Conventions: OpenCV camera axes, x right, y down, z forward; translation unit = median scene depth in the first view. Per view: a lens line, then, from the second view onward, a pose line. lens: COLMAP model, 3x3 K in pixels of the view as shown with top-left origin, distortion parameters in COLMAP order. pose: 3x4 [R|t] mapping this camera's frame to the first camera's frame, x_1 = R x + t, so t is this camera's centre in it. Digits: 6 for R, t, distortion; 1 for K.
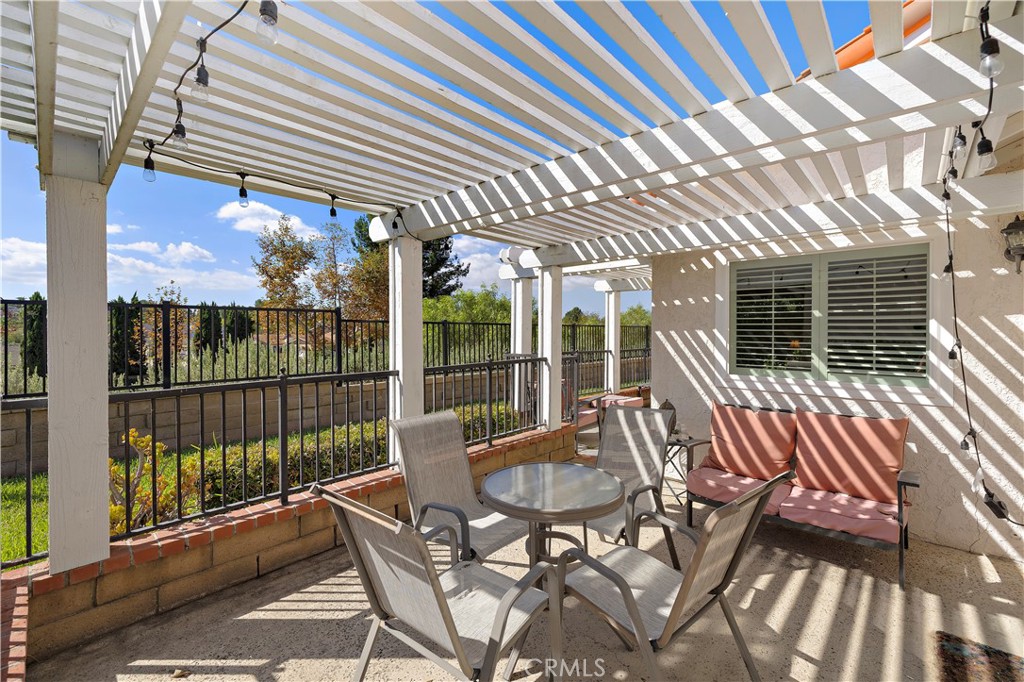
lens RADIAL K [[430.9, 0, 516.5], [0, 430.9, 335.0], [0, 0, 1]] dist [0.000601, -0.000451]
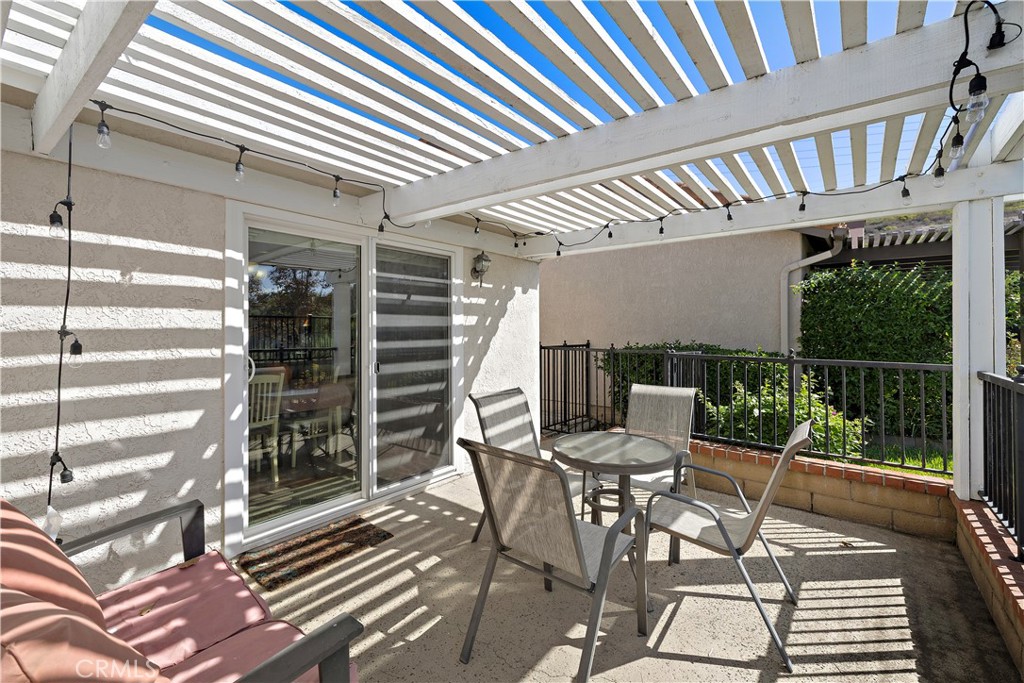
lens RADIAL K [[430.9, 0, 516.5], [0, 430.9, 335.5], [0, 0, 1]] dist [0.000601, -0.000451]
pose [[-0.997693, -0.000567, -0.067889, 0.397637], [-0.000940, 0.999985, 0.005461, 0.028656], [0.067885, 0.005512, -0.997678, 1.995228]]
